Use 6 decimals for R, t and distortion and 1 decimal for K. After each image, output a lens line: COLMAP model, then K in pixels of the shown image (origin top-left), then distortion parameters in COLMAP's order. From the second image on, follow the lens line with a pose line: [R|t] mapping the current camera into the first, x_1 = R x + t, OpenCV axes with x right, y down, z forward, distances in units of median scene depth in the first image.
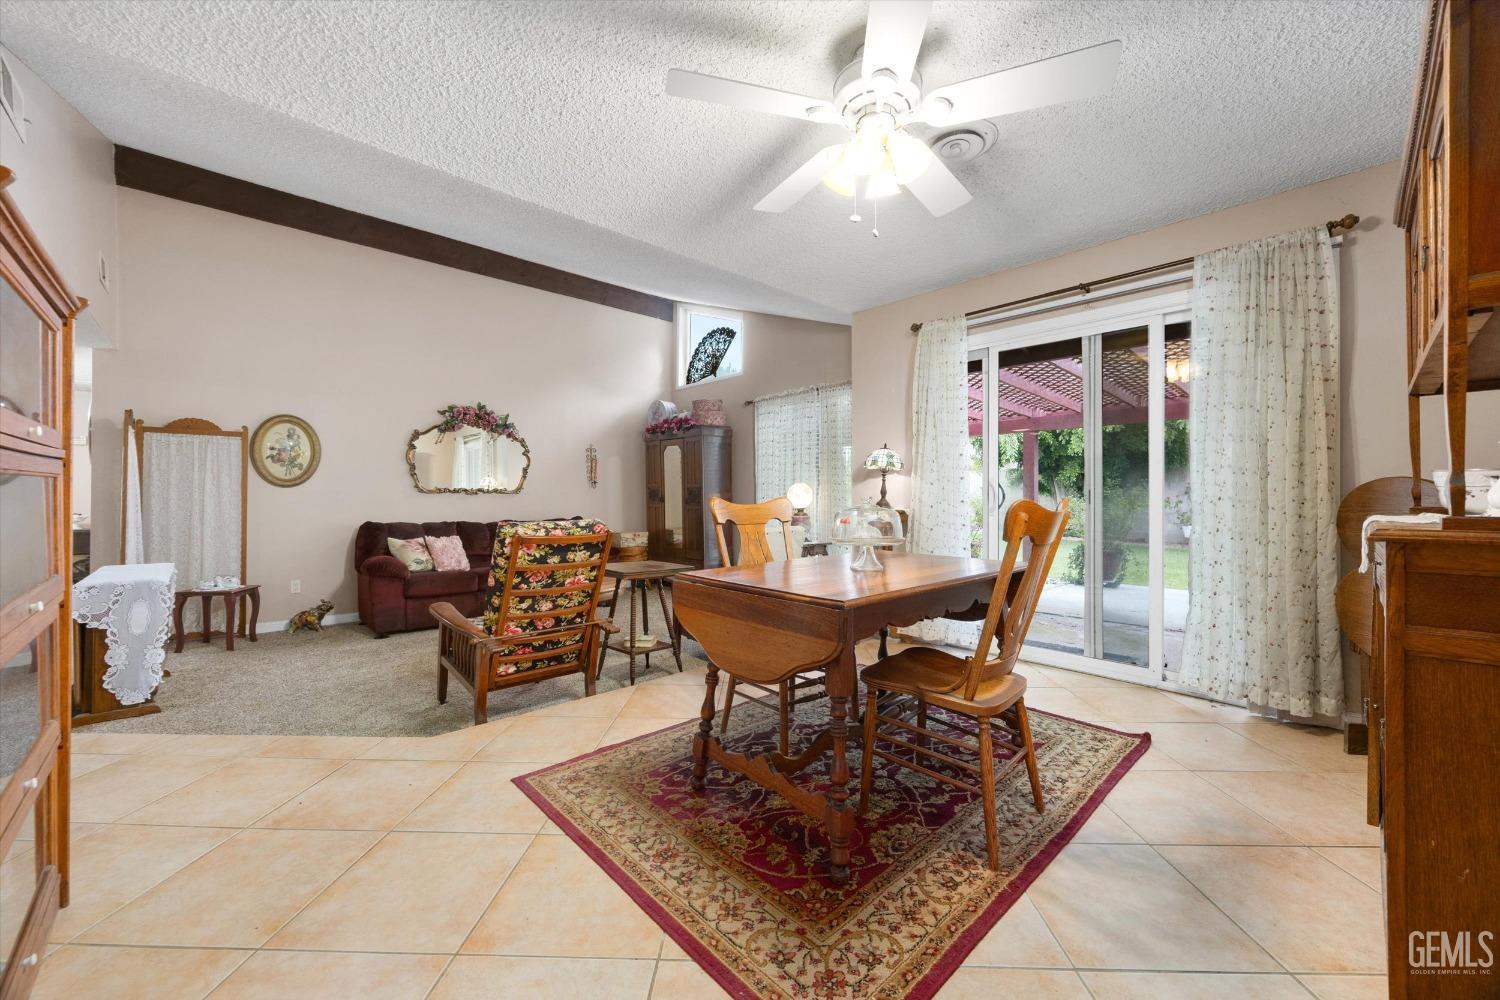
lens RADIAL K [[582.3, 0, 756.1], [0, 582.3, 498.3], [0, 0, 1]] dist [-0.000666, 0.001106]
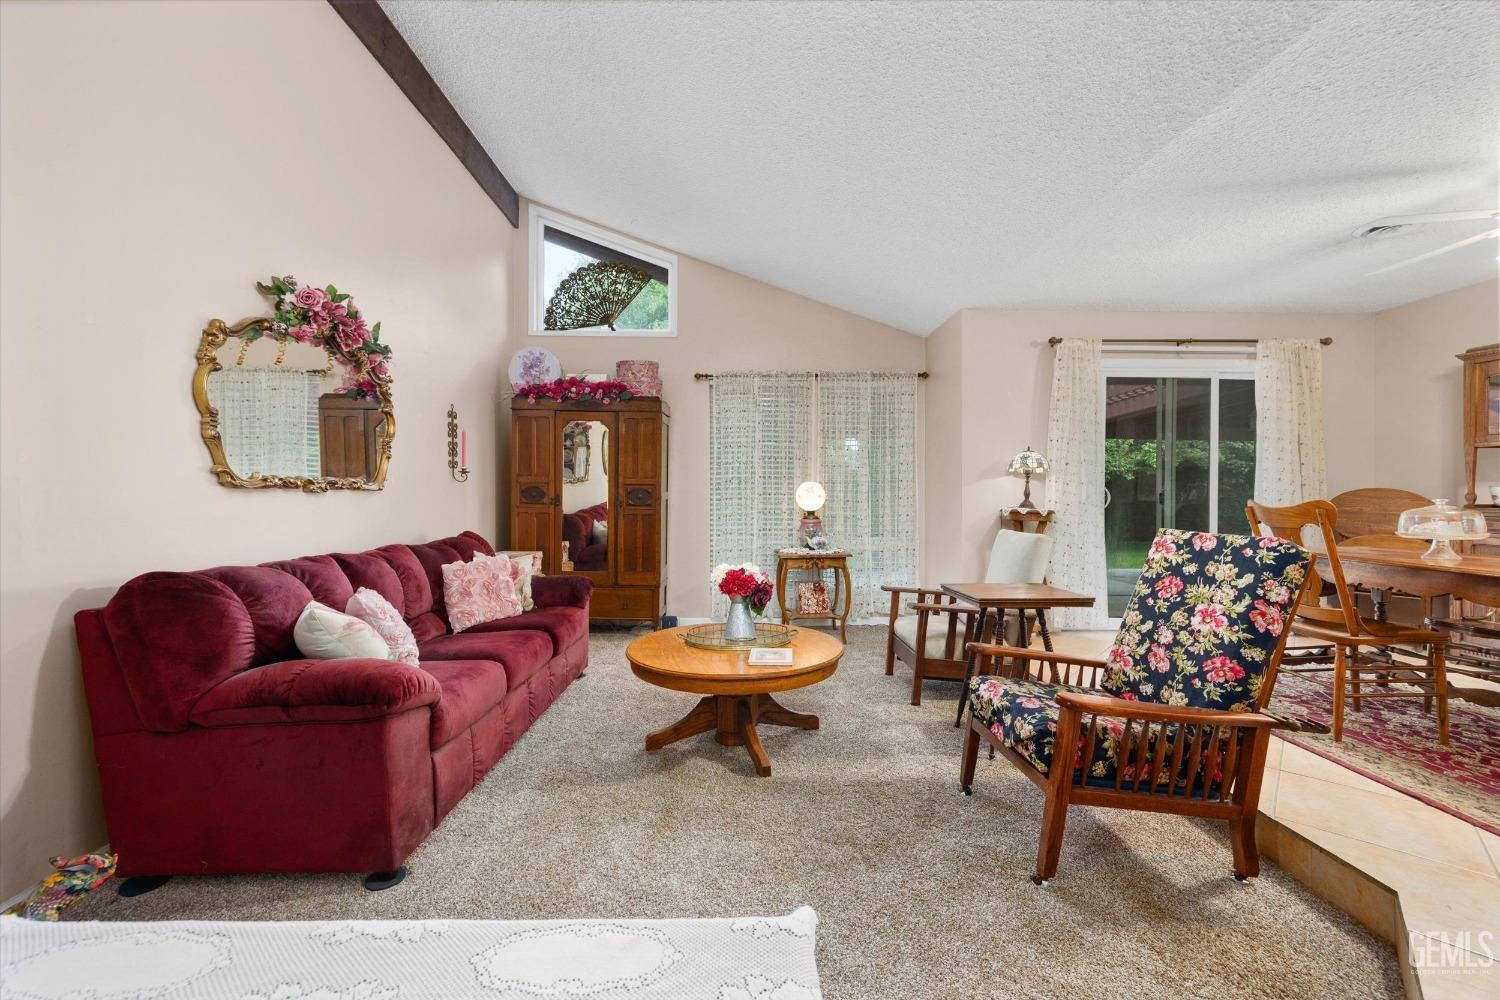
lens RADIAL K [[599.0, 0, 749.4], [0, 599.0, 500.4], [0, 0, 1]] dist [0.009764, 0.000042]
pose [[0.664541, -0.001791, 0.747250, -0.730648], [-0.004063, 0.999974, 0.006009, -0.004455], [-0.747241, -0.007030, 0.664516, 0.545420]]
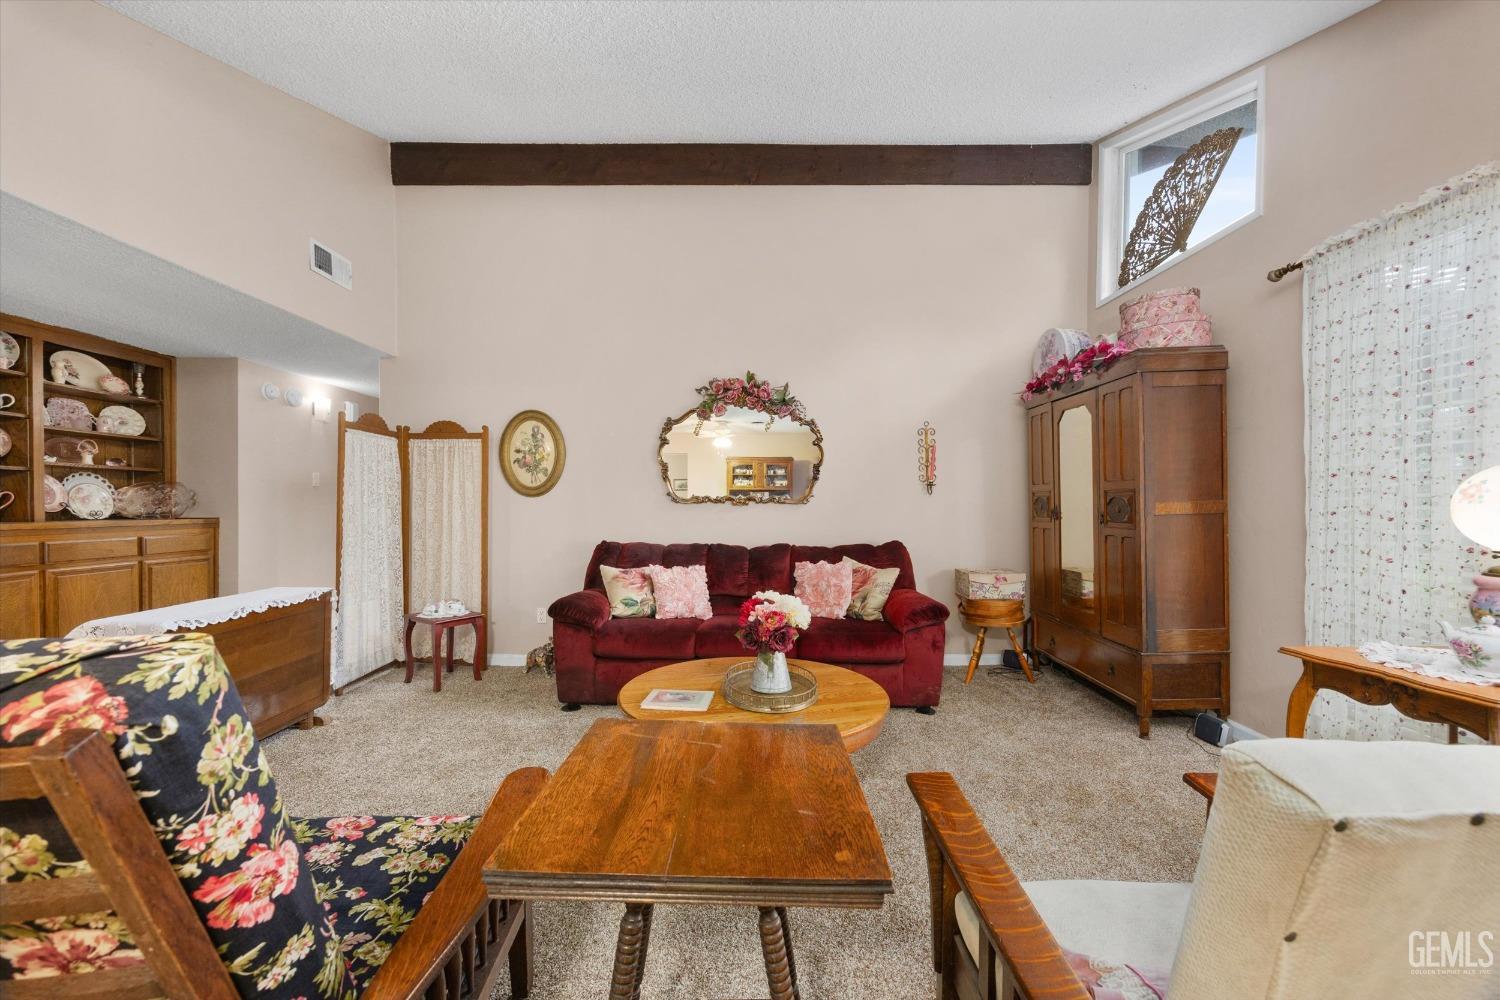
lens RADIAL K [[582.3, 0, 754.5], [0, 582.3, 505.5], [0, 0, 1]] dist [-0.000666, 0.001106]
pose [[0.726948, 0.000861, -0.686692, 0.001303], [-0.003070, 0.999993, -0.001996, -0.005591], [0.686686, 0.003560, 0.726946, 0.608584]]
